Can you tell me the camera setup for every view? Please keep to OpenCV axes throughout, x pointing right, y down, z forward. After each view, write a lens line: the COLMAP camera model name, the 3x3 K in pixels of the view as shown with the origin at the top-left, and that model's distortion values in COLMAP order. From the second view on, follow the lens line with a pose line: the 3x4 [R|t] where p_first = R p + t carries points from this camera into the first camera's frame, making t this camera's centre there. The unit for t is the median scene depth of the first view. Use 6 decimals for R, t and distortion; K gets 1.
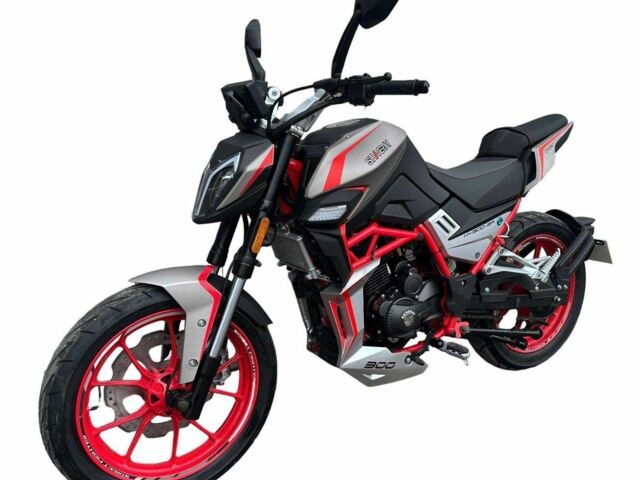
lens RADIAL K [[484.0, 0, 330.2], [0, 484.0, 271.0], [0, 0, 1]] dist [0.096571, -0.135469]
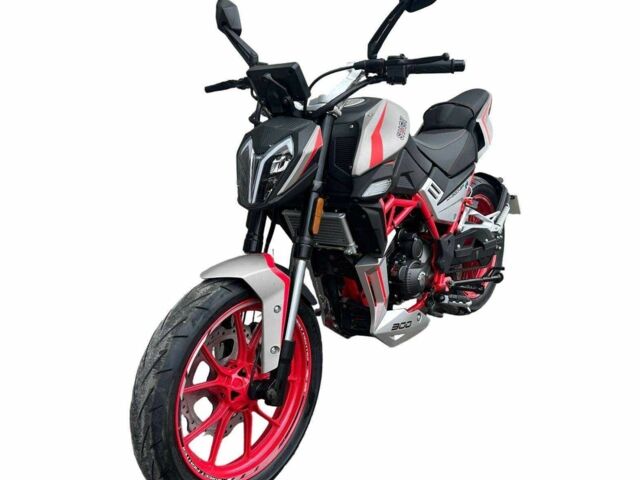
lens RADIAL K [[484.0, 0, 330.2], [0, 484.0, 271.0], [0, 0, 1]] dist [0.096571, -0.135469]
pose [[0.937871, -0.147462, 0.314090, -0.384233], [0.137709, 0.989046, 0.053148, -0.007783], [-0.318487, -0.006593, 0.947904, 0.017275]]
